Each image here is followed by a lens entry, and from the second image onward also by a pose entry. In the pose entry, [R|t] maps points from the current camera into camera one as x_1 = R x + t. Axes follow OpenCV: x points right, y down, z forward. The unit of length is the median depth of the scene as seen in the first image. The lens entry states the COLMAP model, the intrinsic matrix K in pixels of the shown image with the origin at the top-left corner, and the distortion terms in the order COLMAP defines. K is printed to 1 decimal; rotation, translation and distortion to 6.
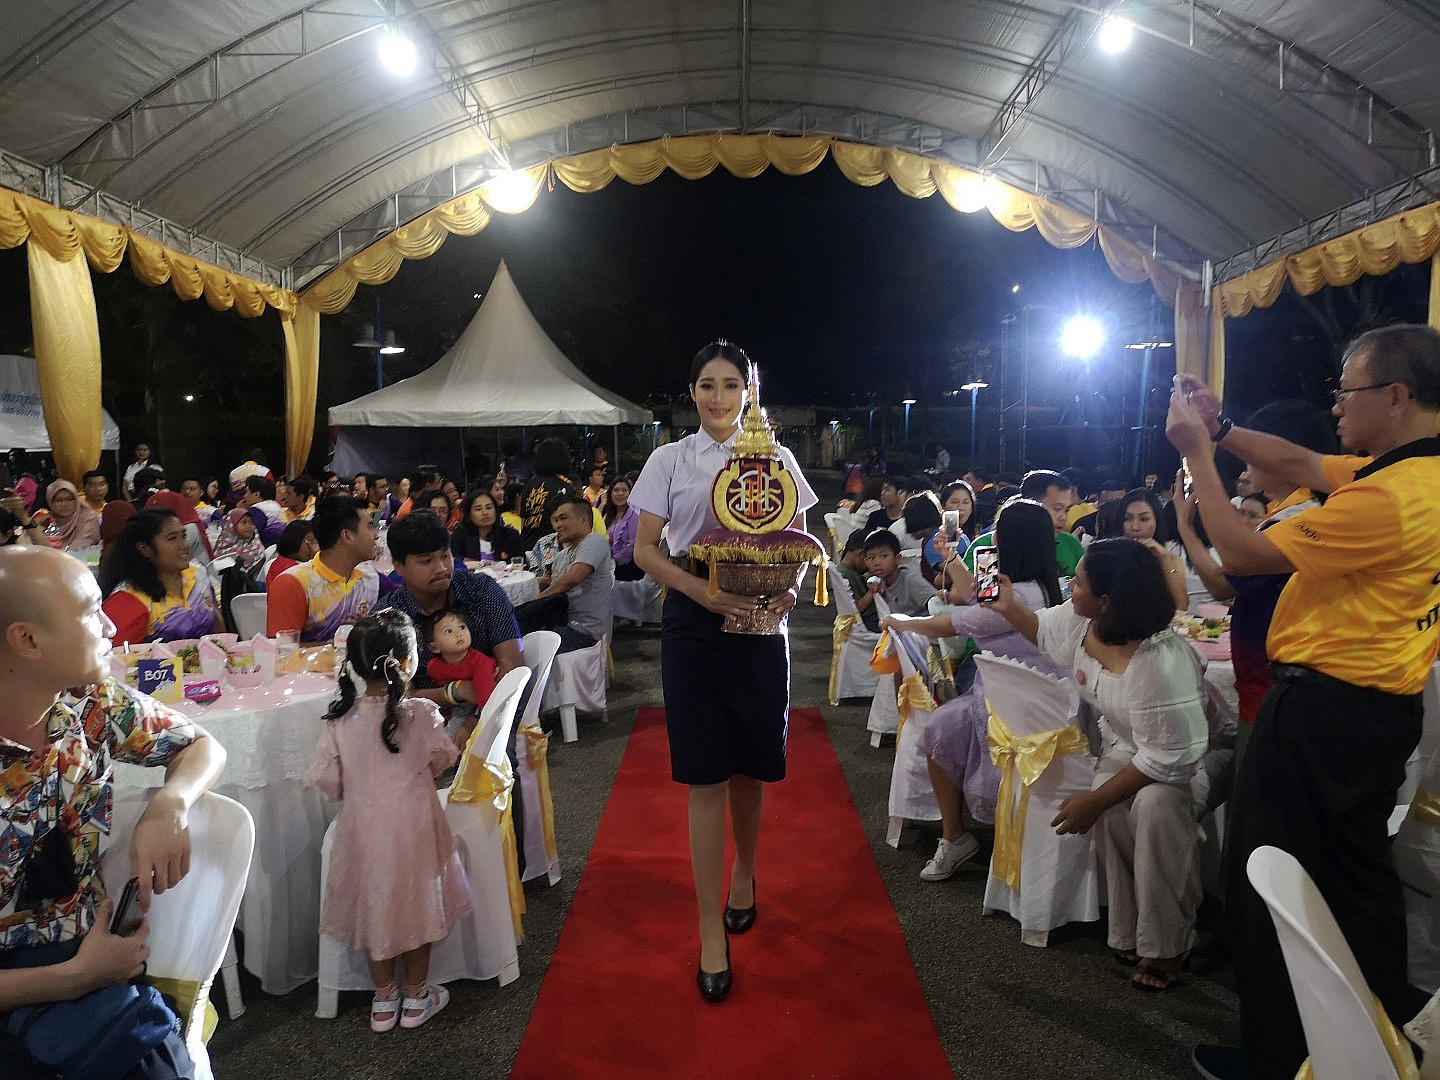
lens RADIAL K [[1101.0, 0, 724.0], [0, 1101.0, 534.5], [0, 0, 1]] dist [0.077772, -0.084586]
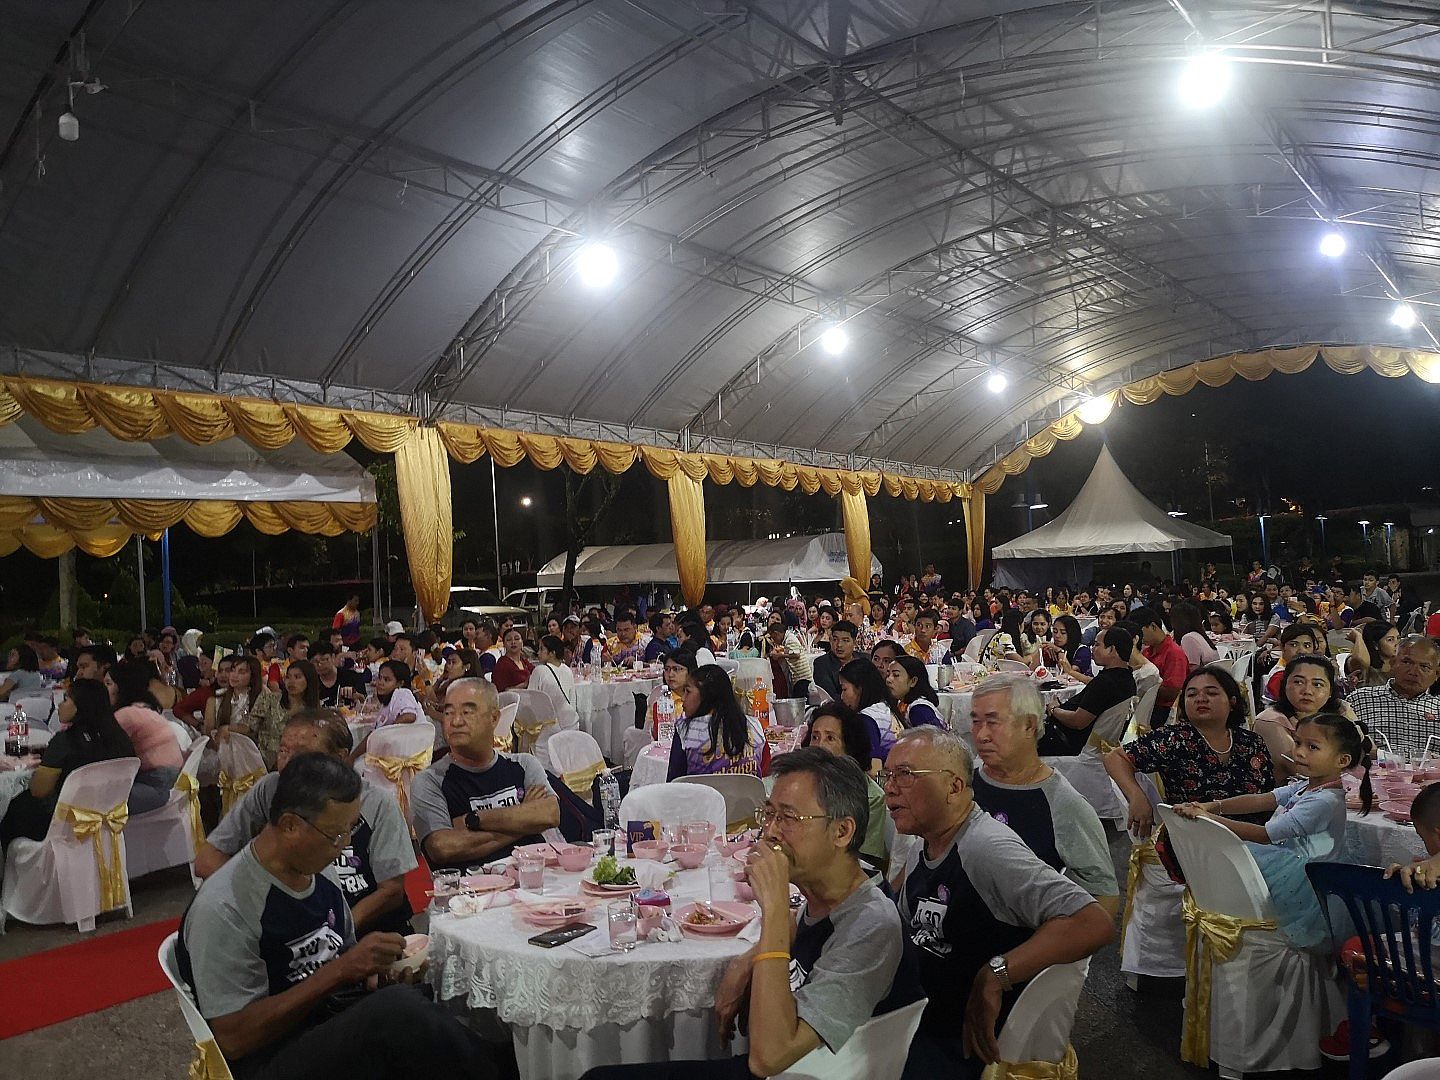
lens RADIAL K [[1101.0, 0, 724.0], [0, 1101.0, 534.5], [0, 0, 1]] dist [0.077772, -0.084586]
pose [[0.792125, -0.051626, -0.608172, 0.350712], [-0.005665, 0.995752, -0.091905, 0.021155], [0.610333, 0.076246, 0.788467, -0.580078]]
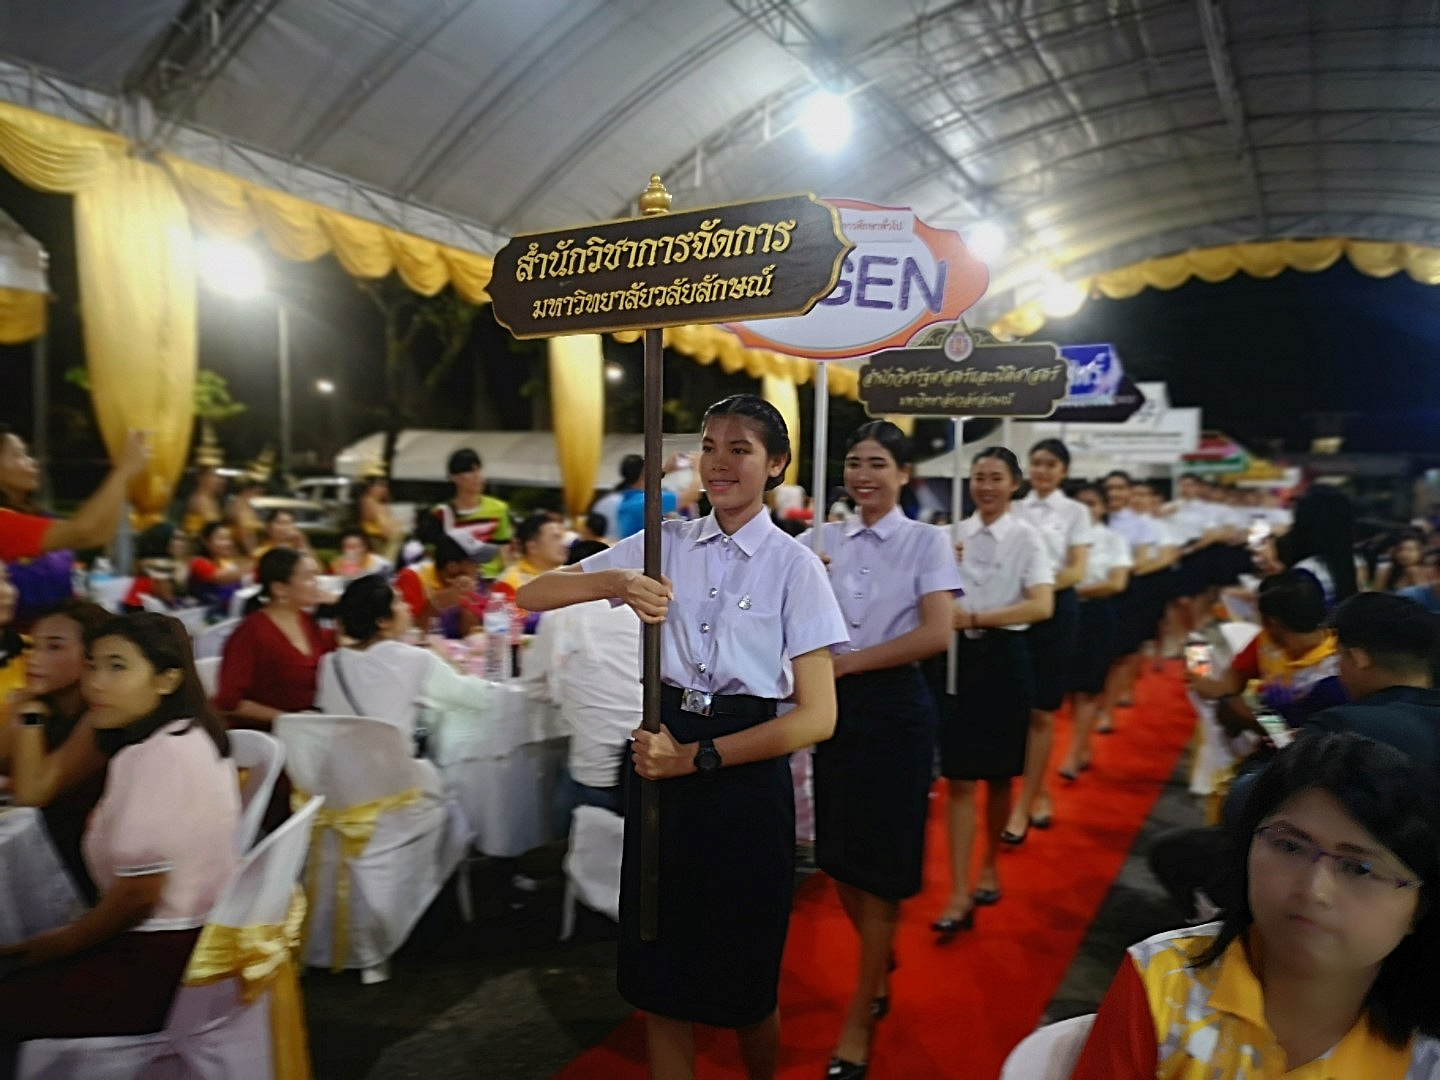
lens RADIAL K [[1101.0, 0, 724.0], [0, 1101.0, 534.5], [0, 0, 1]] dist [0.077772, -0.084586]
pose [[0.884215, 0.042575, -0.465137, 0.078595], [-0.057687, 0.998167, -0.018297, 0.013122], [0.463505, 0.043011, 0.885050, -0.334384]]
